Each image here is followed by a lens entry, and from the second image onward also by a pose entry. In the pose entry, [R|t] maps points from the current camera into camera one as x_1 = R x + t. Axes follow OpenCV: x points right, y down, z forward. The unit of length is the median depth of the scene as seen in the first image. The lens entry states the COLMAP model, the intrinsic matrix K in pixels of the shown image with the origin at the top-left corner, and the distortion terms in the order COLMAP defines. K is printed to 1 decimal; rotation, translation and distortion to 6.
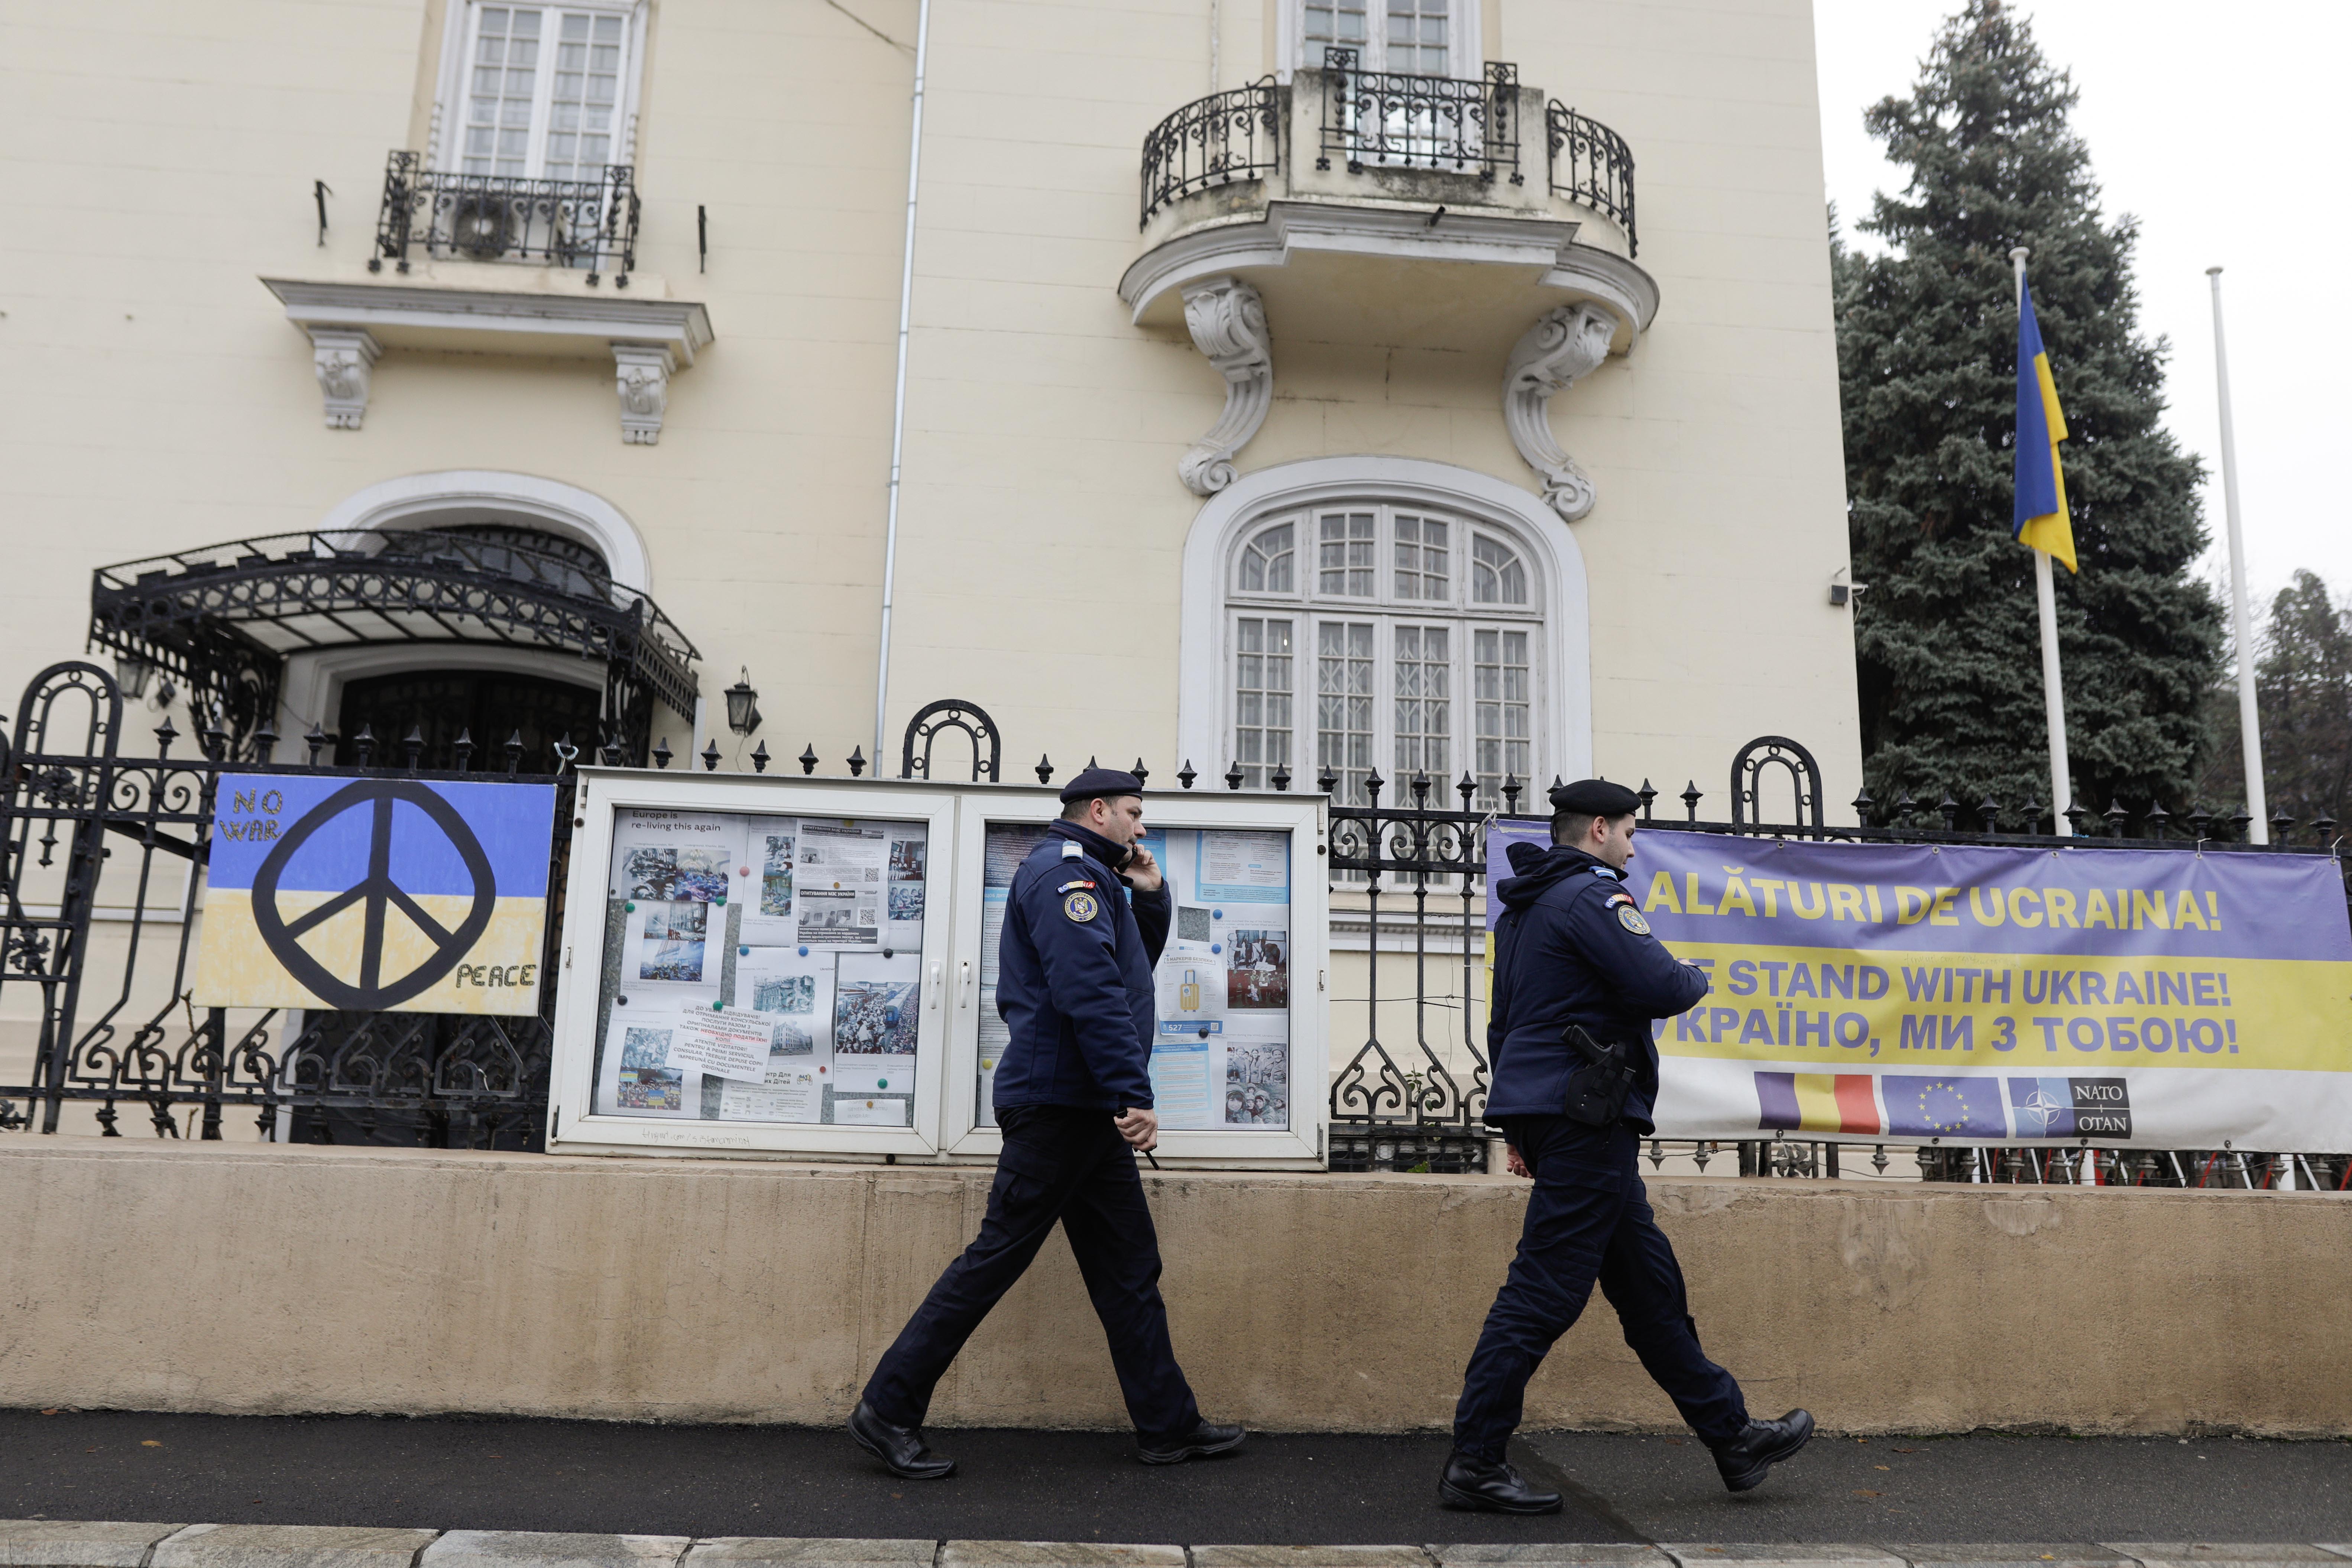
lens RADIAL K [[1620.2, 0, 1084.6], [0, 1620.2, 799.1], [0, 0, 1]] dist [-0.034747, 0.008545]
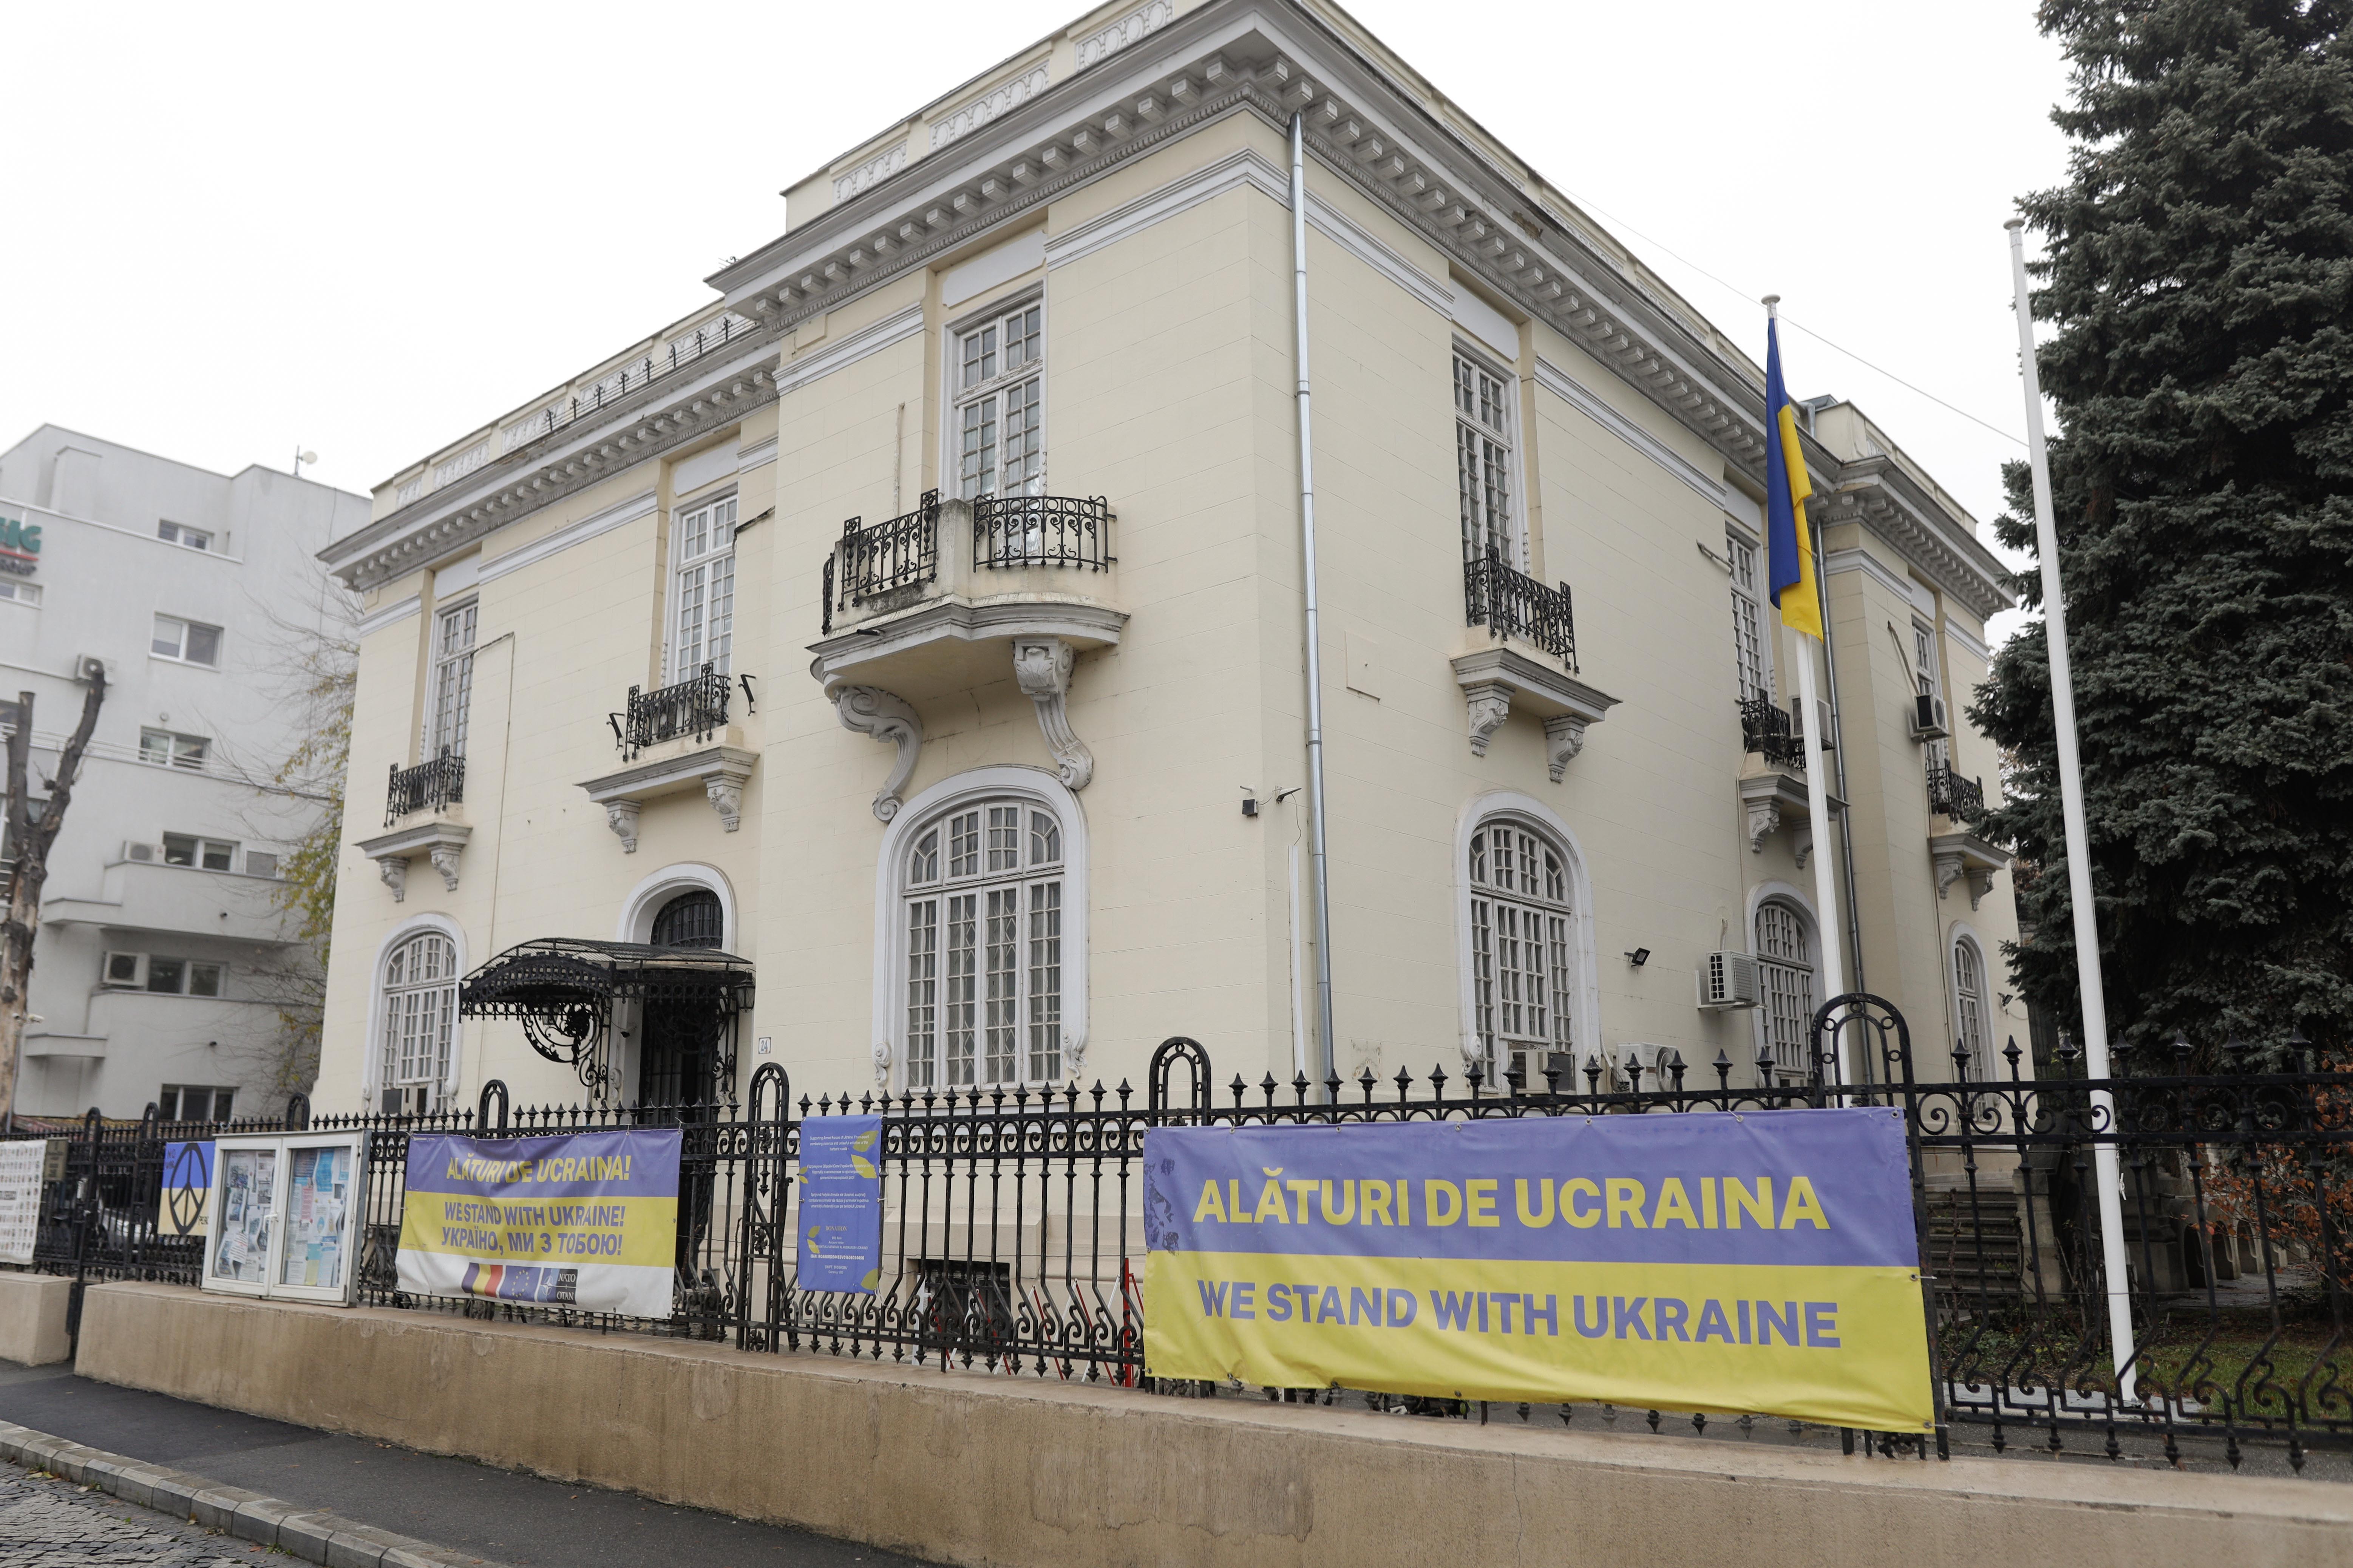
lens RADIAL K [[1613.9, 0, 1171.4], [0, 1613.9, 839.3], [0, 0, 1]] dist [-0.057789, 0.054755]
pose [[0.737054, -0.164041, -0.655624, 1.298277], [0.159171, 0.984941, -0.067498, -0.036519], [0.656823, -0.054607, 0.752065, 0.079145]]
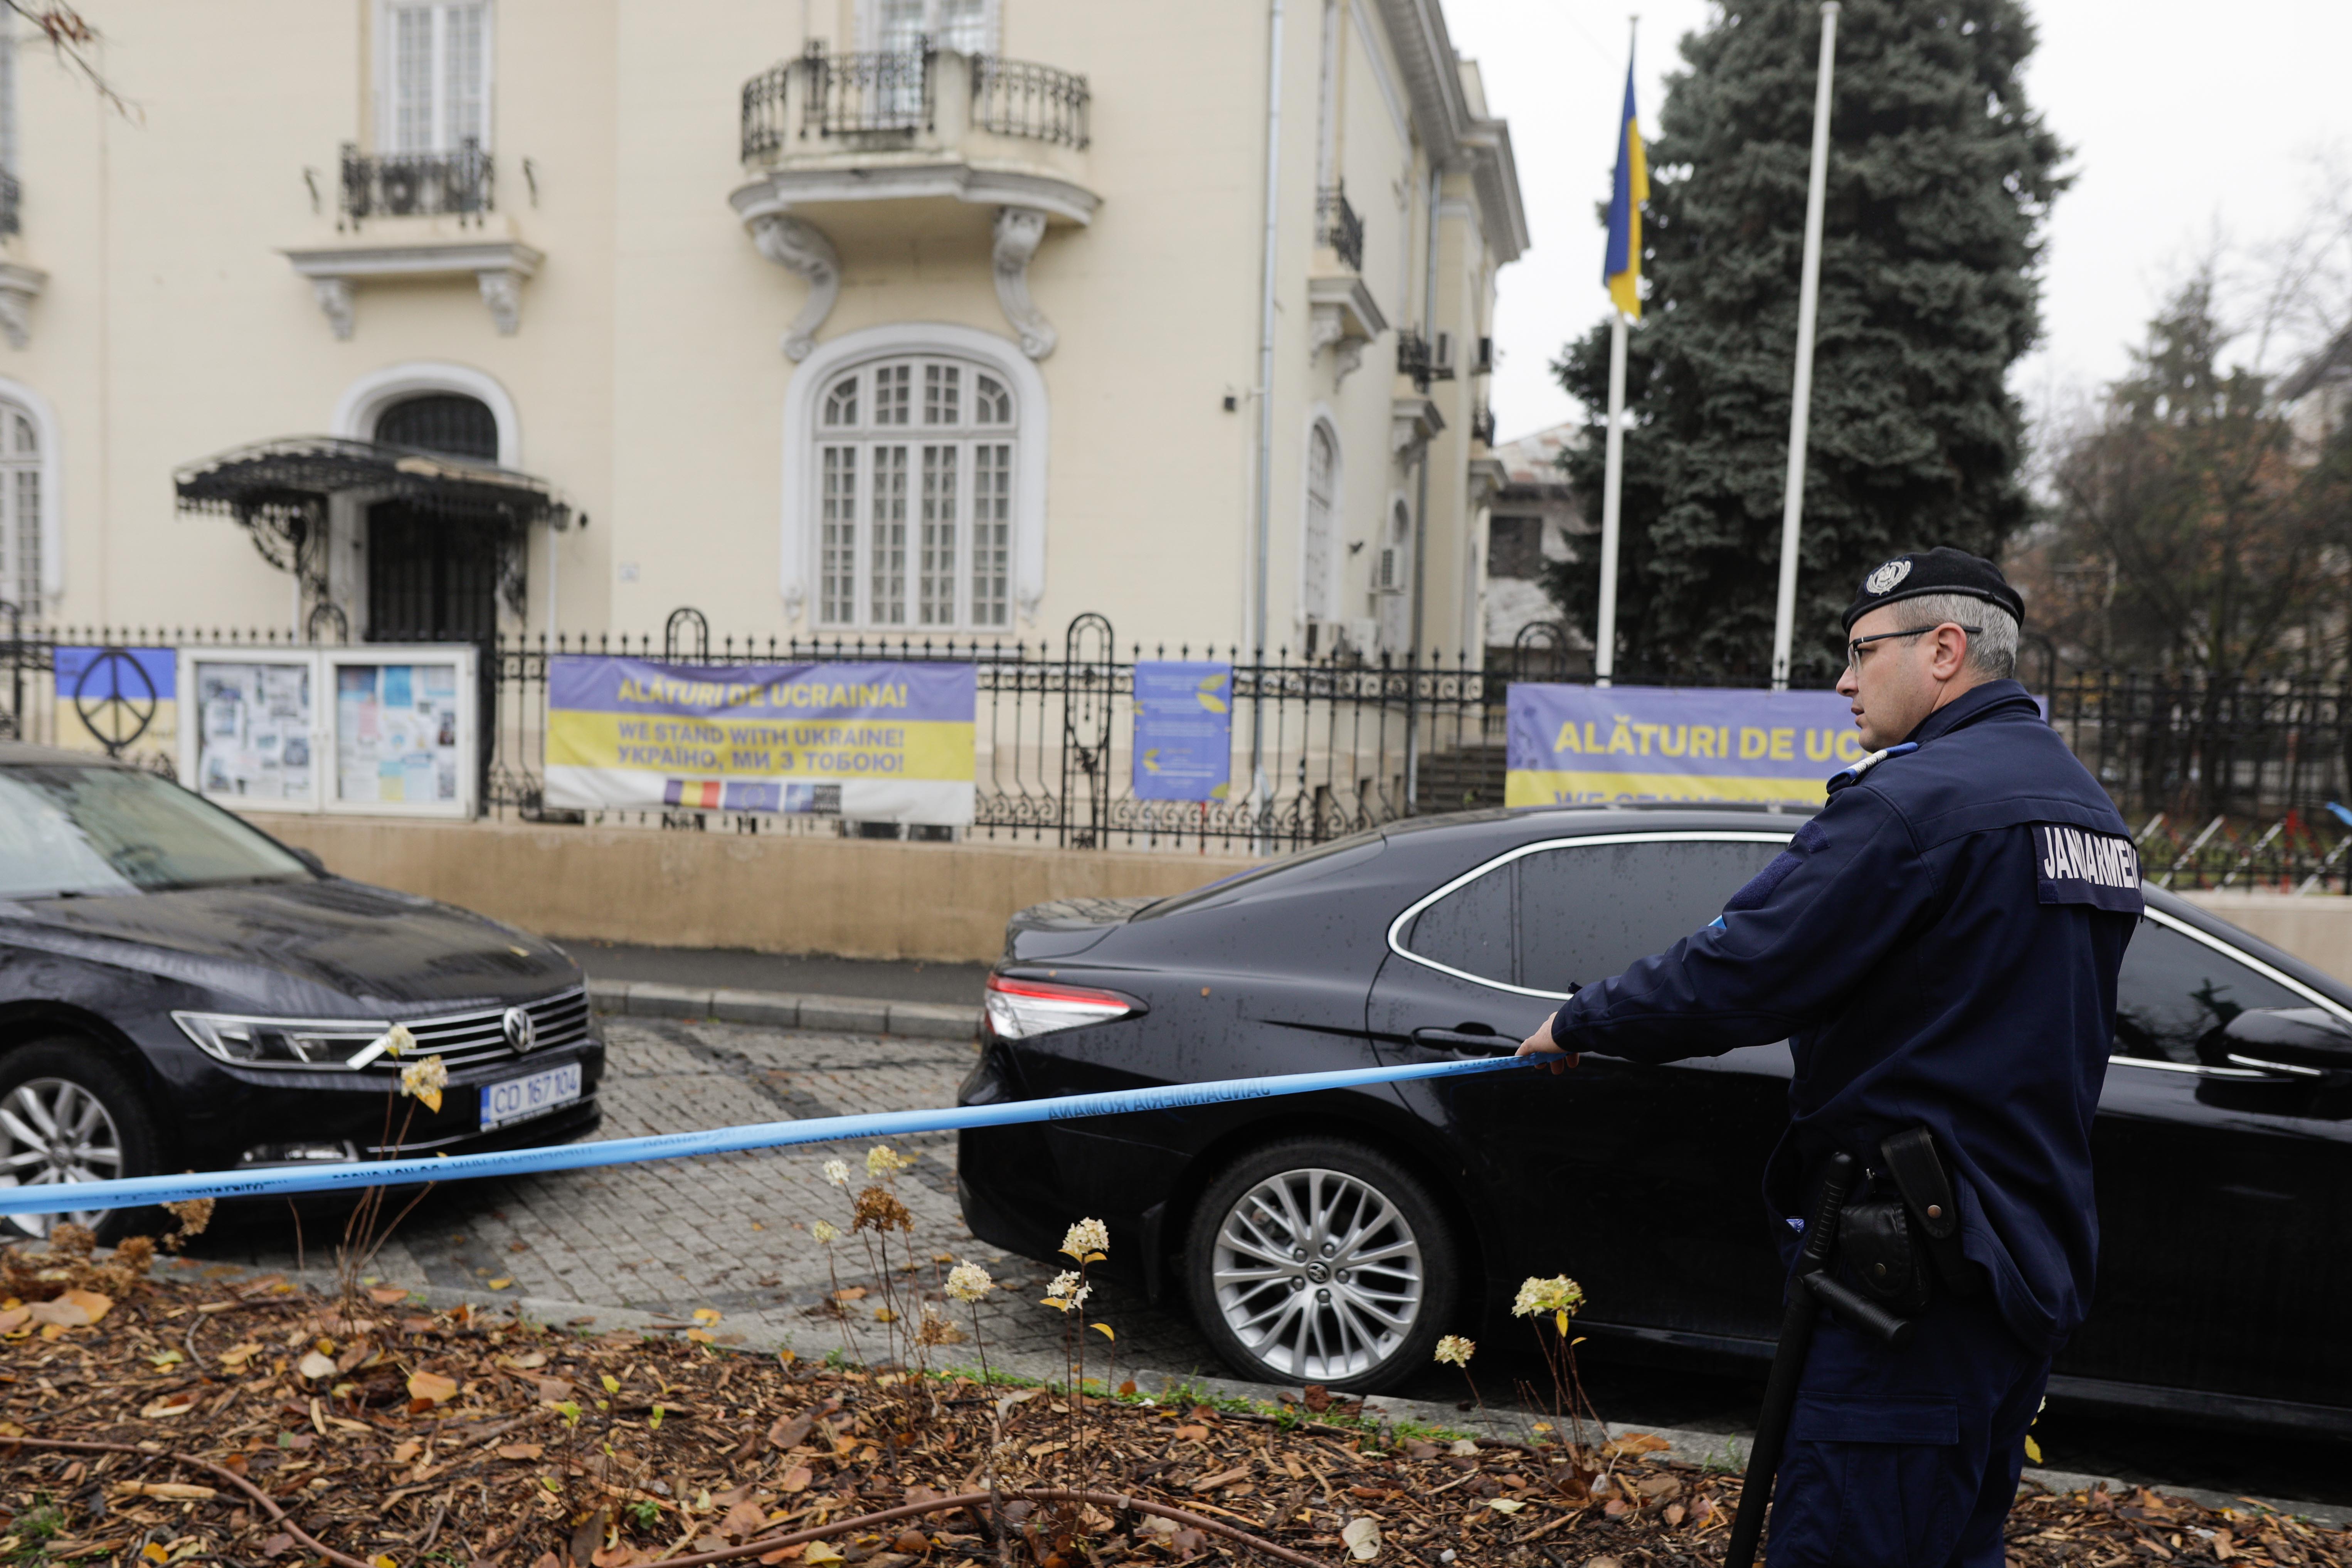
lens RADIAL K [[1613.5, 0, 1170.9], [0, 1613.5, 839.2], [0, 0, 1]] dist [-0.057789, 0.054755]
pose [[0.959335, 0.022106, -0.281404, 0.879673], [0.053547, 0.964574, 0.258323, -0.135489], [0.277146, -0.262886, 0.924165, -0.396476]]
